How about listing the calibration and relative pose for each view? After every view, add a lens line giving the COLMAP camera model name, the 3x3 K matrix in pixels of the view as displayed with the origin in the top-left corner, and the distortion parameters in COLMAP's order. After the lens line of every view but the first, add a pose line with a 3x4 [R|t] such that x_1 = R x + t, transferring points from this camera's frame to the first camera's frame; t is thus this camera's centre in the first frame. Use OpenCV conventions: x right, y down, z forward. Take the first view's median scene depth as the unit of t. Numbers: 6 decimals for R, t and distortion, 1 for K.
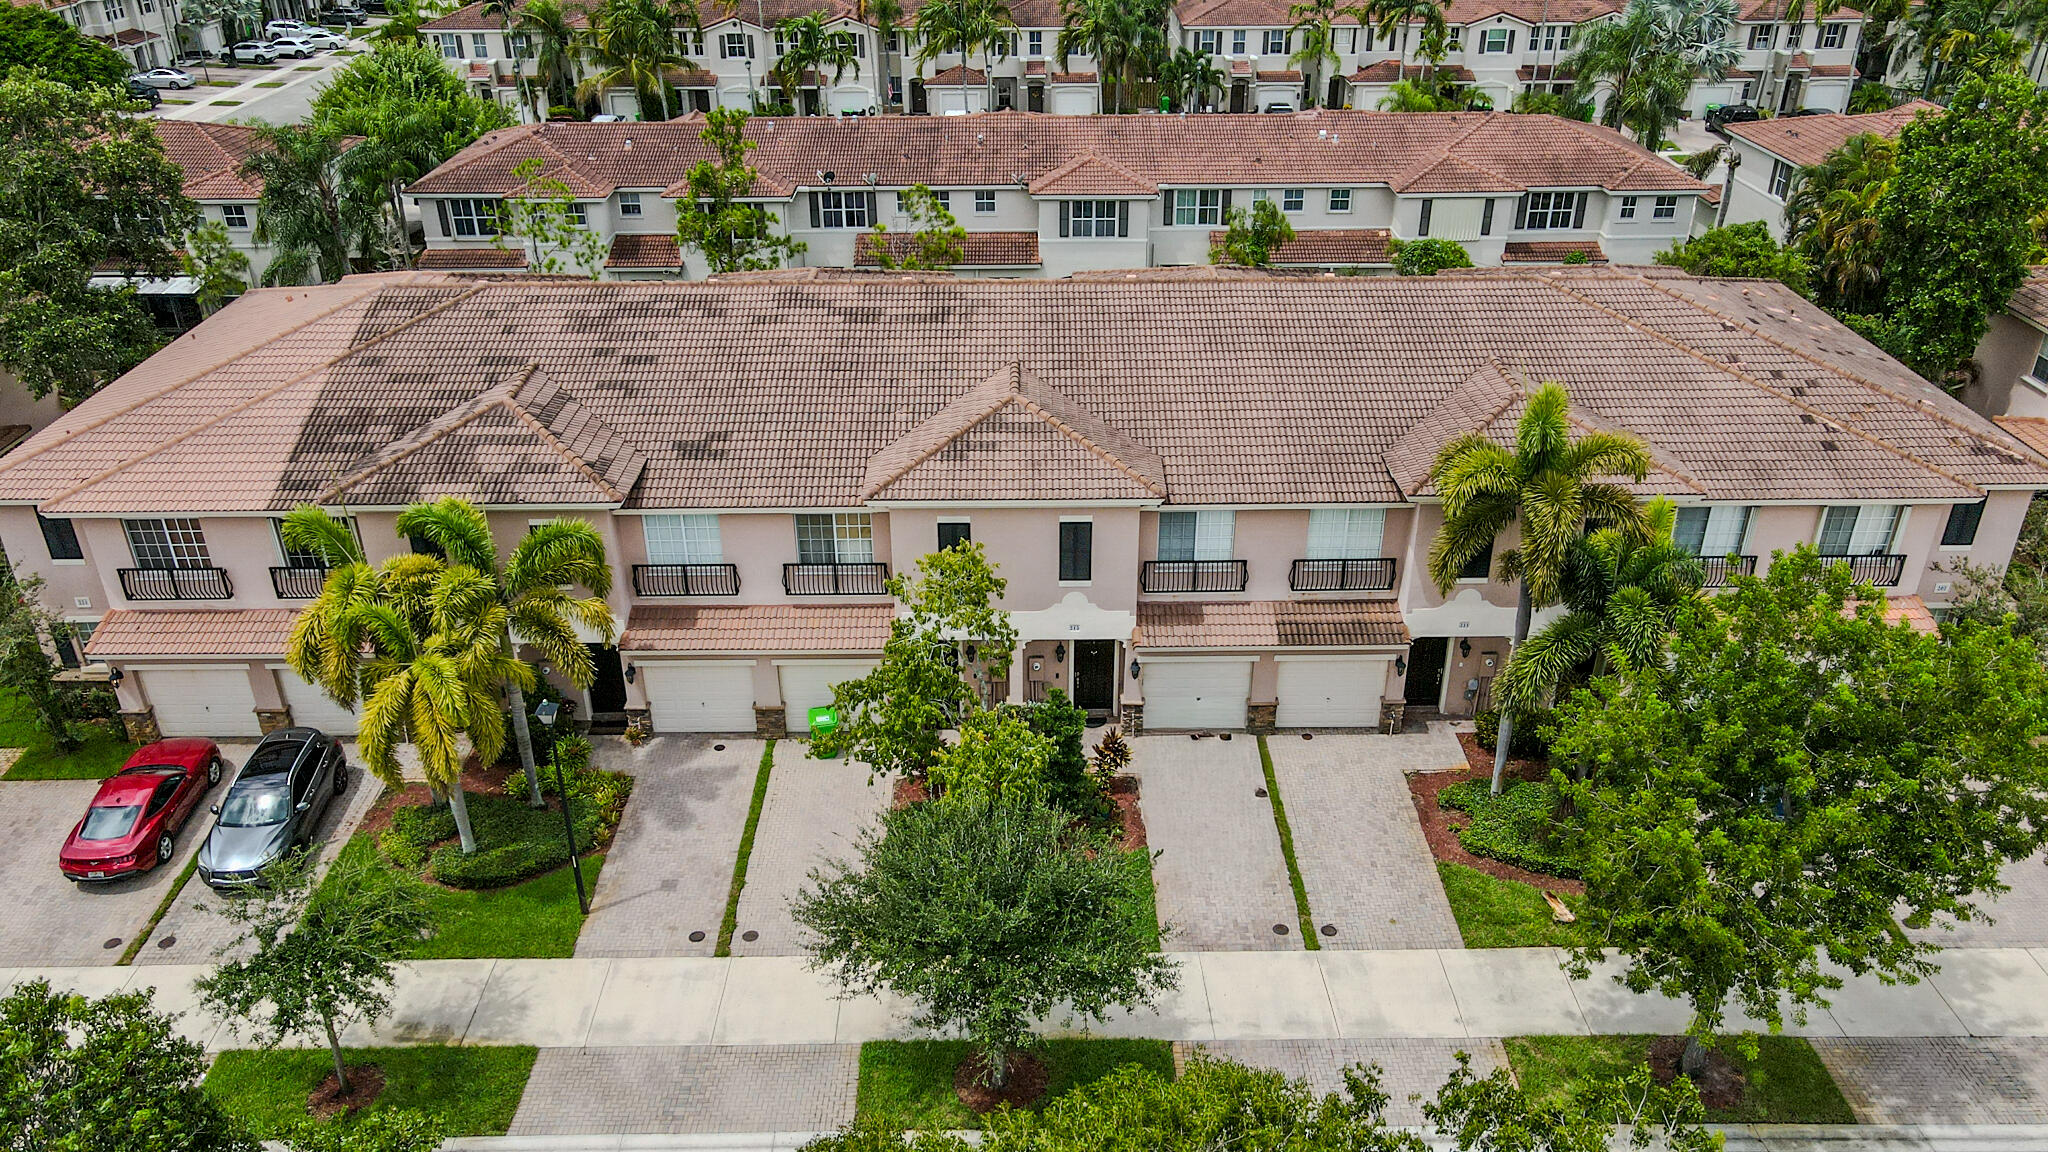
lens RADIAL K [[1510.6, 0, 1026.6], [0, 1510.6, 592.0], [0, 0, 1]] dist [-0.006007, 0.047311]
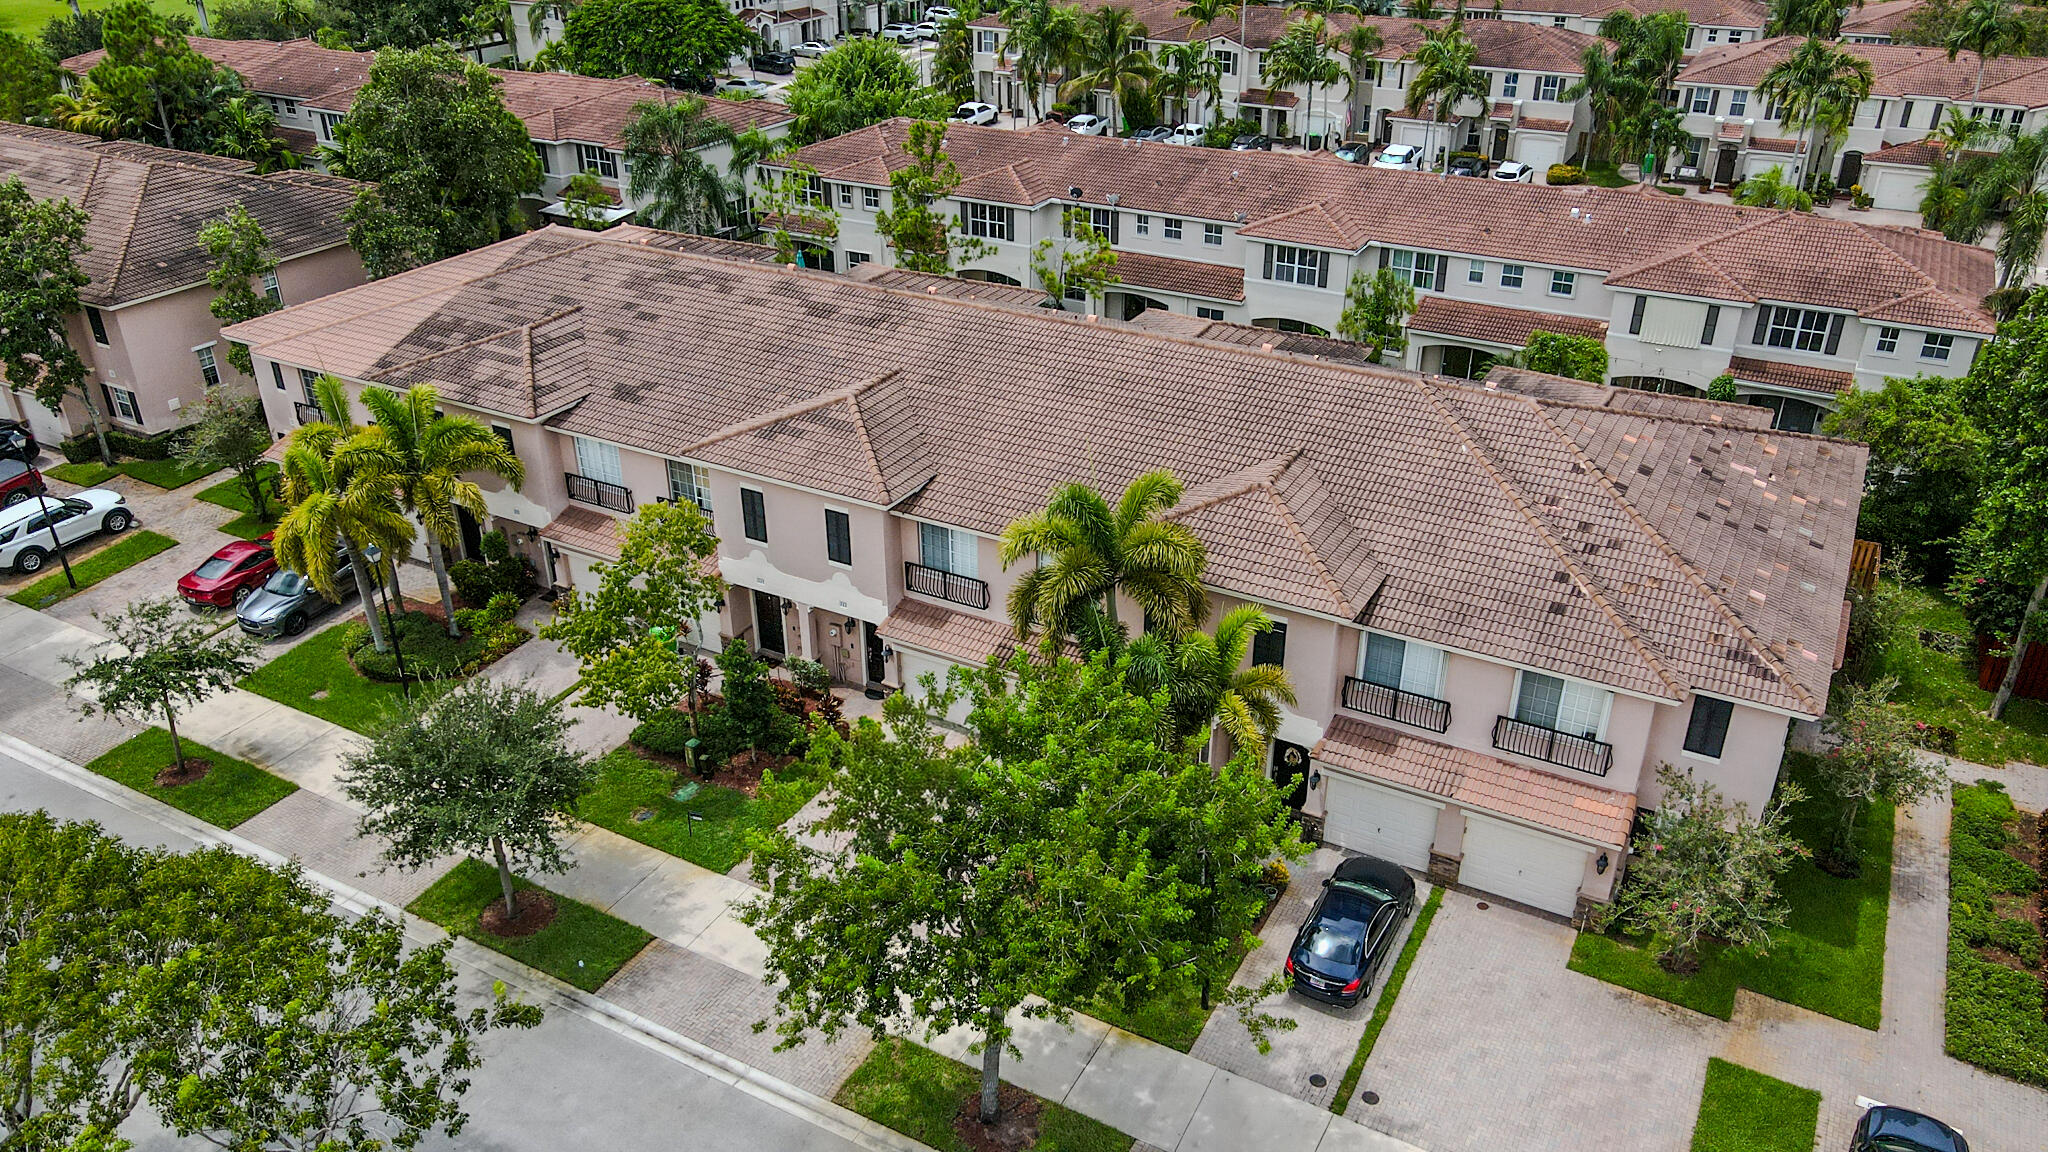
lens RADIAL K [[1510.6, 0, 1026.6], [0, 1510.6, 592.0], [0, 0, 1]] dist [-0.006007, 0.047311]
pose [[0.871712, 0.235568, -0.429682, 0.606819], [-0.234848, 0.970441, 0.055589, -0.077078], [0.430076, 0.052452, 0.901268, 0.028205]]
